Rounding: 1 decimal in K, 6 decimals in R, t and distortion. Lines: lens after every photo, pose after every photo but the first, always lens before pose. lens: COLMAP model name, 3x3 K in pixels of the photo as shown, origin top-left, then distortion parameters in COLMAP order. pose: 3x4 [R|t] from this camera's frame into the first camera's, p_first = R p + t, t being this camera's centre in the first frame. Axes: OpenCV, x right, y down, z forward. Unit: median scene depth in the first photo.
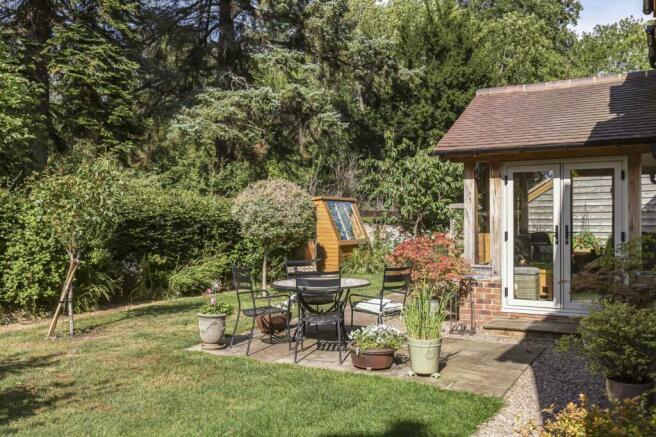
lens RADIAL K [[583.1, 0, 330.5], [0, 583.1, 226.7], [0, 0, 1]] dist [-0.004180, -0.006080]
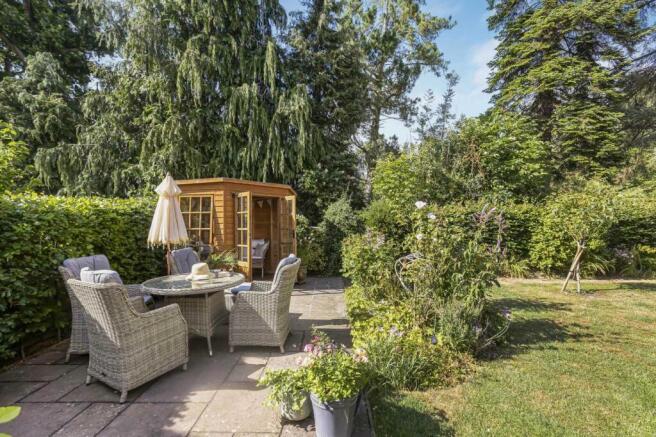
lens RADIAL K [[292.4, 0, 325.7], [0, 292.4, 221.1], [0, 0, 1]] dist [0.001368, 0.000639]
pose [[0.466415, 0.003249, -0.884560, -0.043946], [-0.007564, 0.999971, -0.000315, -0.005036], [0.884534, 0.006838, 0.466426, 0.005797]]
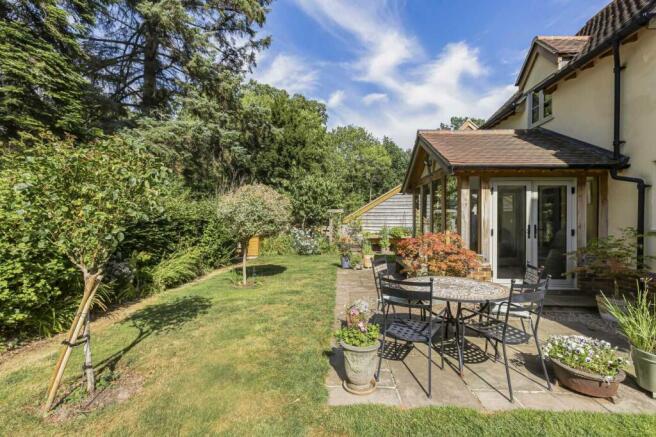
lens RADIAL K [[292.4, 0, 325.7], [0, 292.4, 221.1], [0, 0, 1]] dist [0.001368, 0.000639]
pose [[0.892306, 0.004689, 0.451407, -0.274644], [-0.002760, 0.999984, -0.004932, -0.004562], [-0.451423, 0.003155, 0.892305, 0.449521]]
